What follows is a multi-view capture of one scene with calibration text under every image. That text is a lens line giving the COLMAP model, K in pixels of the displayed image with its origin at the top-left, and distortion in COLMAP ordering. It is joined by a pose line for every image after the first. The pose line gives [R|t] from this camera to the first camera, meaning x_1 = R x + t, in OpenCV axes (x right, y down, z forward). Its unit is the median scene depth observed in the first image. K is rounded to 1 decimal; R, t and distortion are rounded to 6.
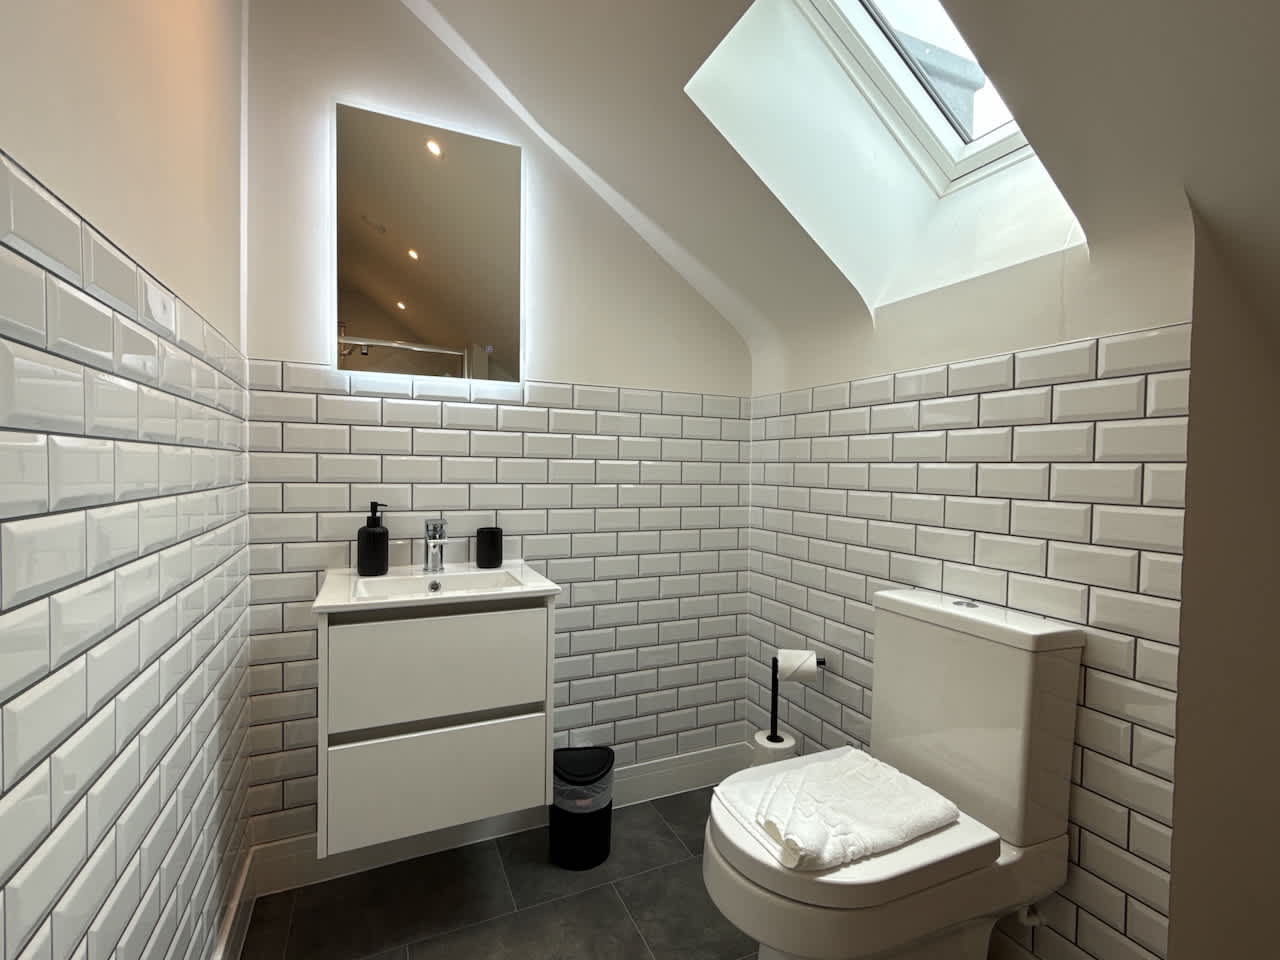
lens RADIAL K [[582.0, 0, 640.6], [0, 582.0, 480.8], [0, 0, 1]] dist [-0.000575, 0.000223]
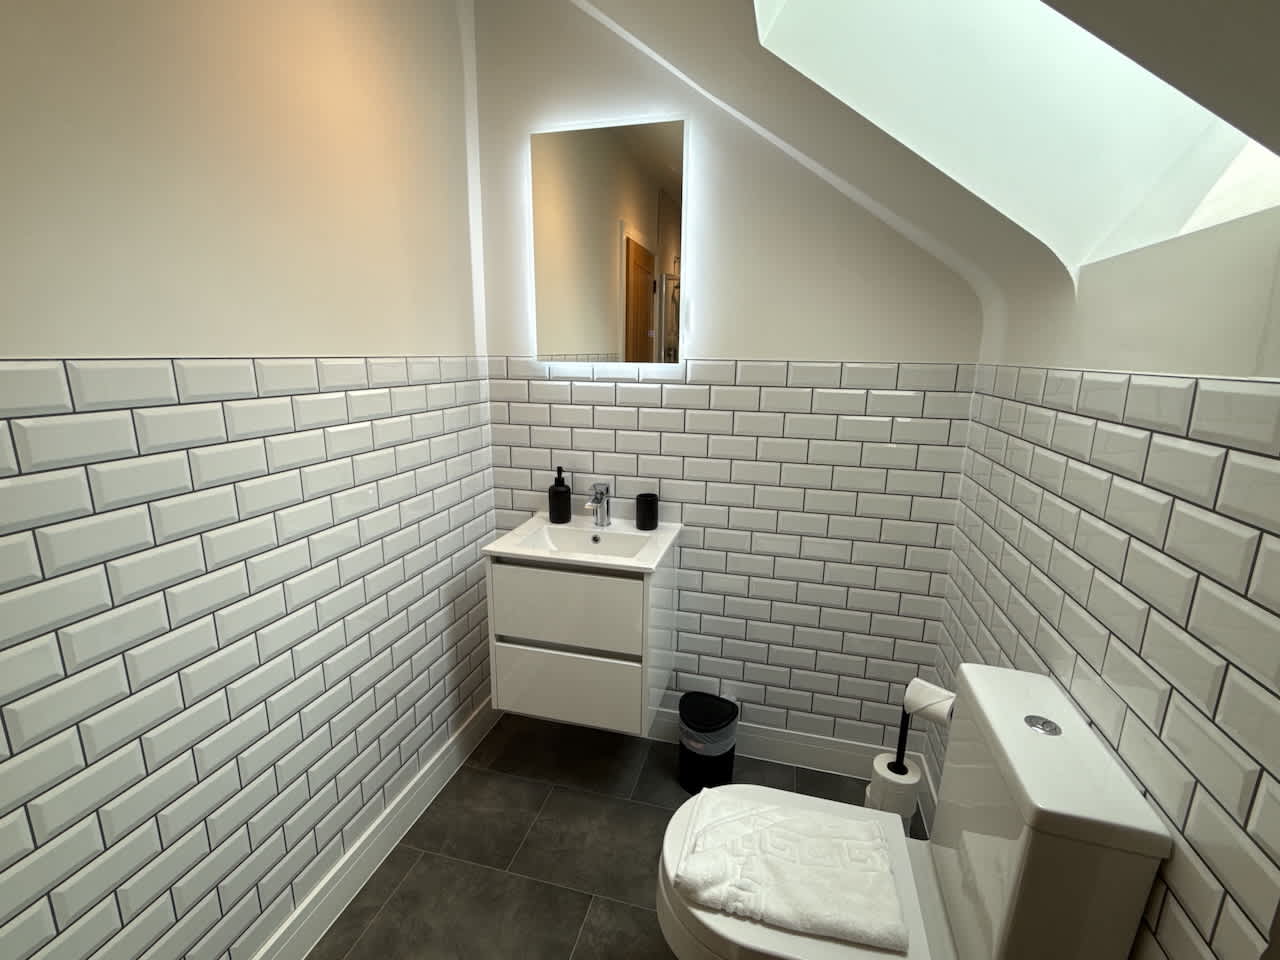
lens RADIAL K [[582.0, 0, 637.2], [0, 582.0, 480.8], [0, 0, 1]] dist [-0.000575, 0.000223]
pose [[0.769993, 0.133162, -0.624002, 0.458240], [-0.016523, 0.981813, 0.189129, -0.170920], [0.637839, -0.135318, 0.758189, 0.129527]]
